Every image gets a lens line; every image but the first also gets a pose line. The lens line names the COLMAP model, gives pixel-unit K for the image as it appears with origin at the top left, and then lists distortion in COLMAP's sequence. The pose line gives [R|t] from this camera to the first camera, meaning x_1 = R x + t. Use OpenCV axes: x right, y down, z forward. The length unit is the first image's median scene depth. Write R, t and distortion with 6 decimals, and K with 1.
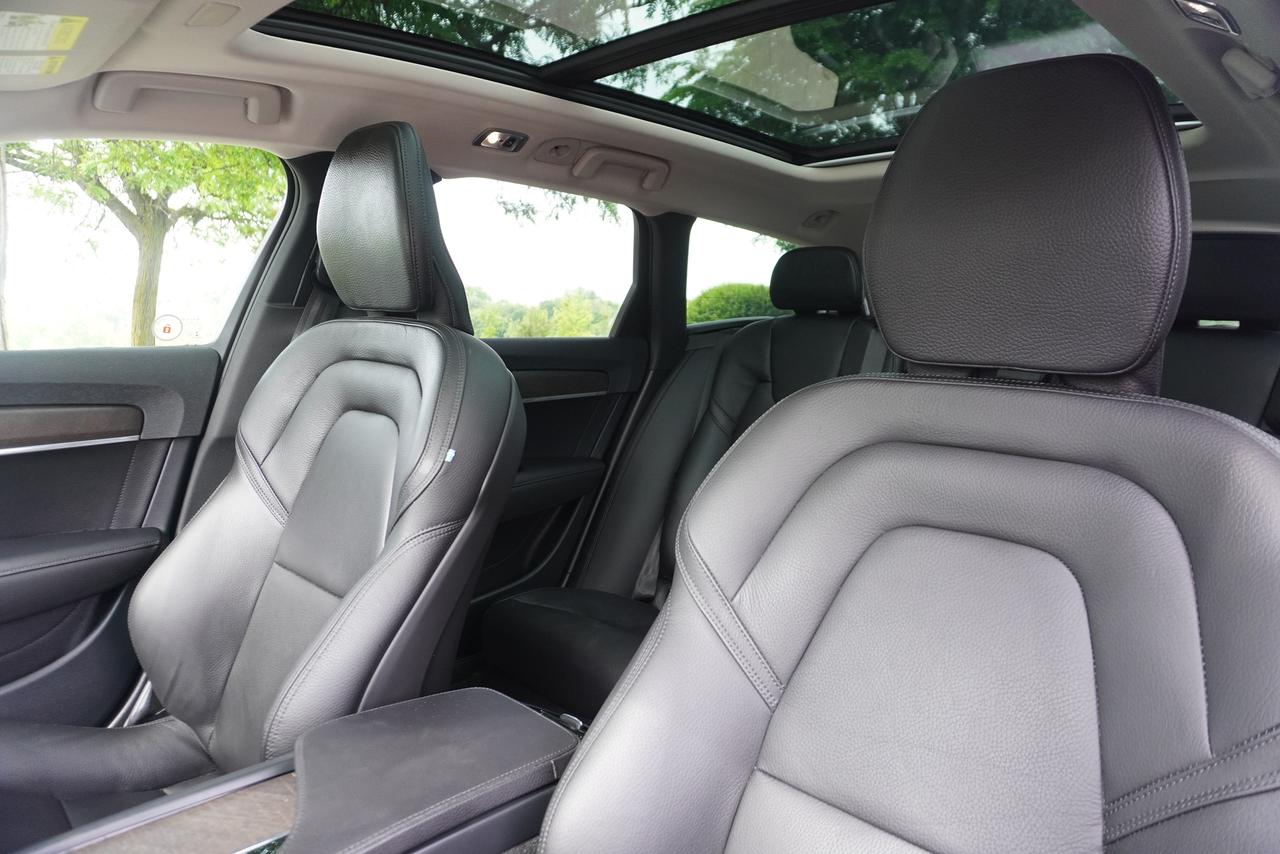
lens RADIAL K [[853.6, 0, 639.1], [0, 853.6, 432.3], [0, 0, 1]] dist [-0.042859, 0.024274]
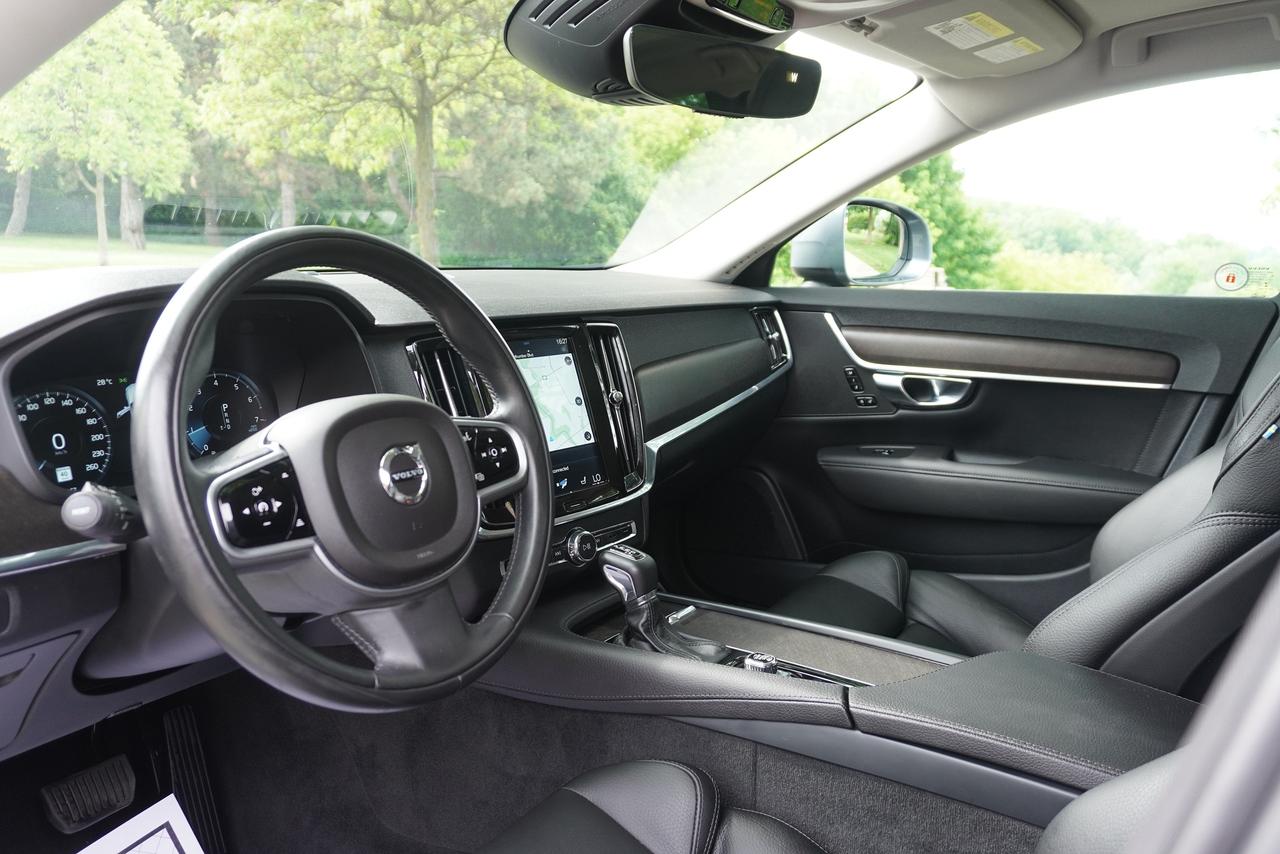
lens RADIAL K [[997.6, 0, 636.7], [0, 997.6, 436.7], [0, 0, 1]] dist [-0.020976, 0.002830]
pose [[0.171760, 0.166077, -0.971039, 0.456133], [-0.148561, 0.978782, 0.141123, -0.007827], [0.973873, 0.120019, 0.192788, 0.178697]]
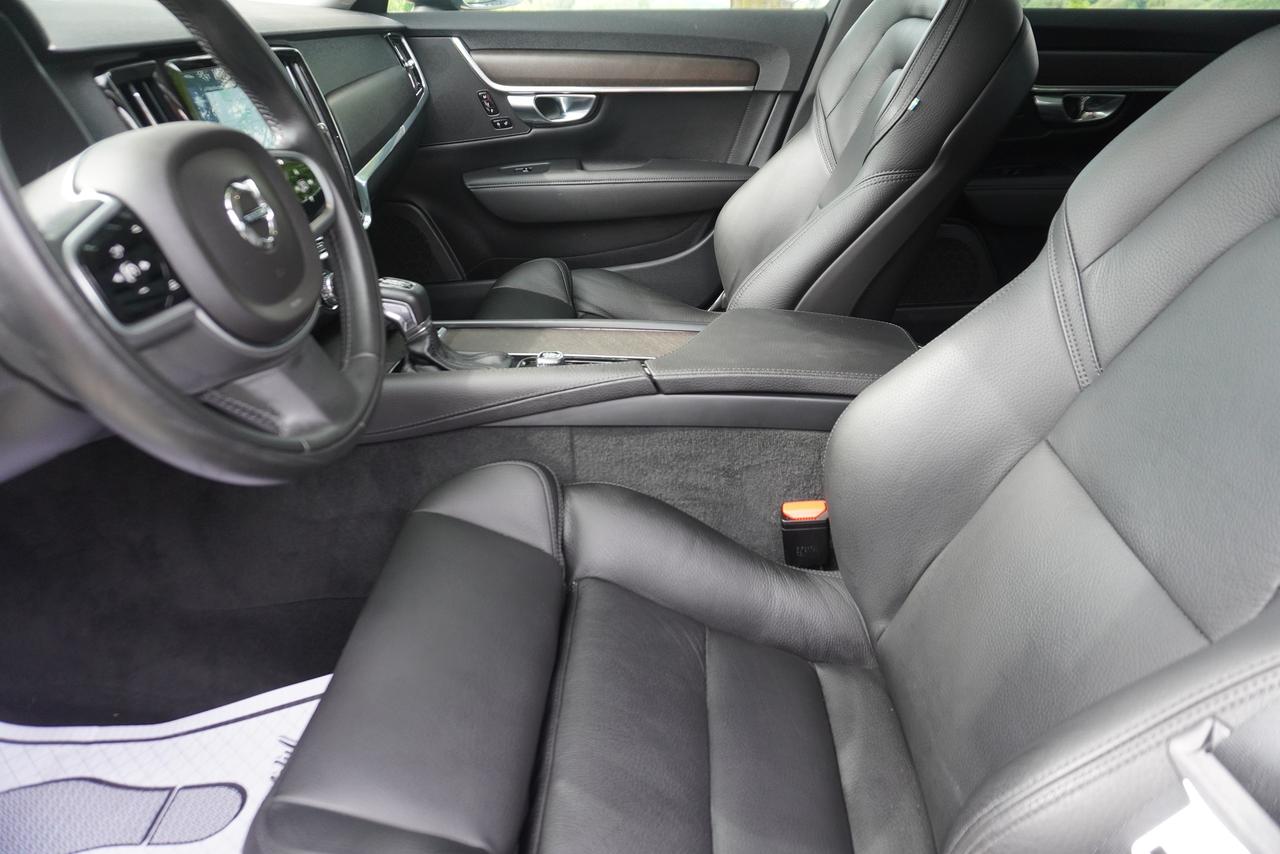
lens RADIAL K [[853.6, 0, 641.5], [0, 853.6, 425.5], [0, 0, 1]] dist [-0.042859, 0.024274]
pose [[0.655866, 0.324711, -0.681471, 0.311569], [-0.099569, 0.932082, 0.348295, 0.051914], [0.748282, -0.160581, 0.643652, 0.005074]]
